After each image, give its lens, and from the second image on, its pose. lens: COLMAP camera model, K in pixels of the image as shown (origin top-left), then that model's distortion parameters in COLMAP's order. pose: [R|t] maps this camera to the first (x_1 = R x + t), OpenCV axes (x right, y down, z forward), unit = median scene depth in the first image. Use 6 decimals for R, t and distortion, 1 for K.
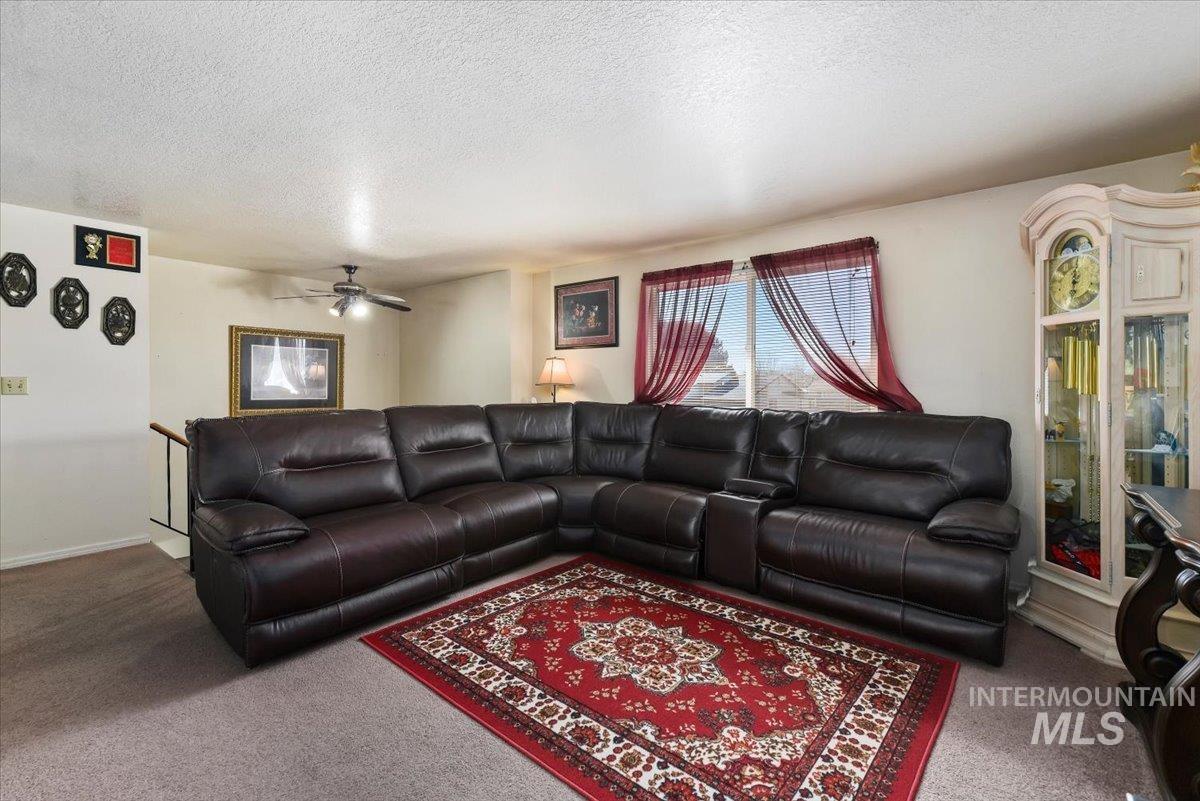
lens RADIAL K [[515.7, 0, 595.0], [0, 515.7, 388.8], [0, 0, 1]] dist [-0.004446, -0.000432]
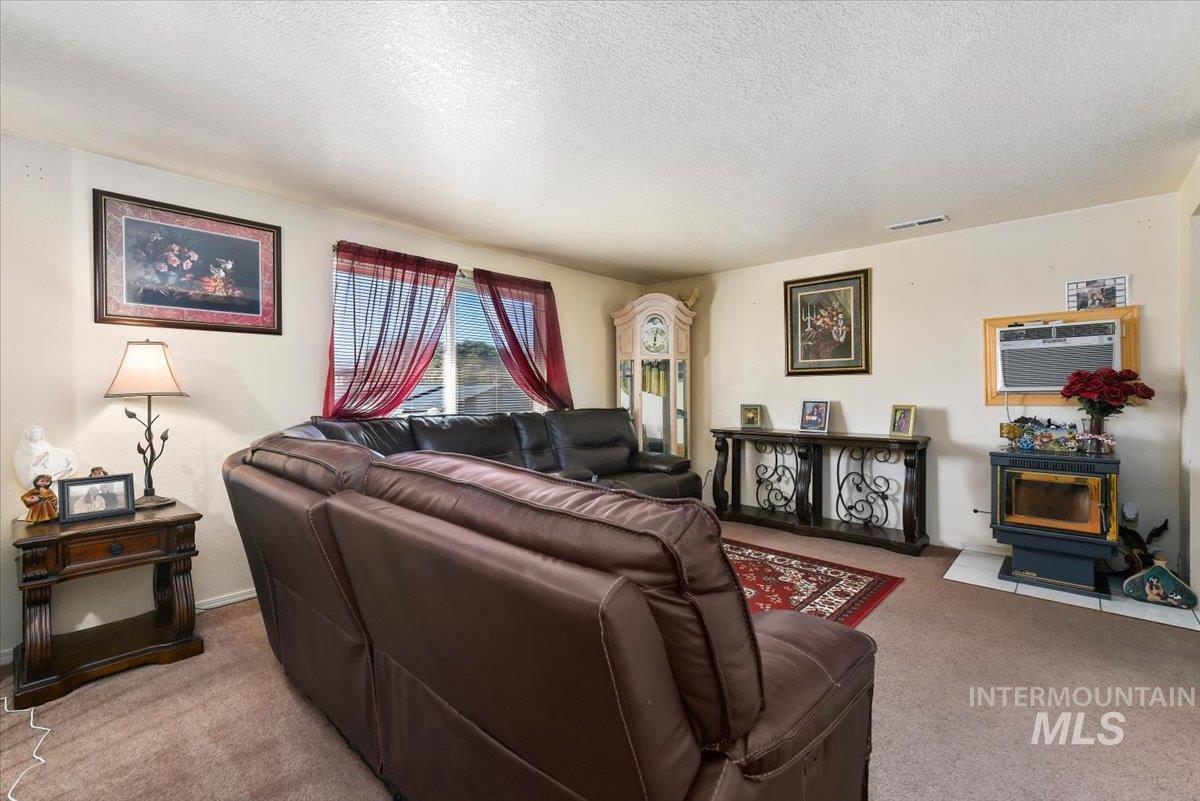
lens RADIAL K [[515.7, 0, 594.2], [0, 515.7, 394.0], [0, 0, 1]] dist [-0.004446, -0.000432]
pose [[0.061045, -0.007421, 0.998107, -0.853593], [0.019666, 0.999787, 0.006231, -0.005931], [-0.997941, 0.019248, 0.061178, 0.831865]]
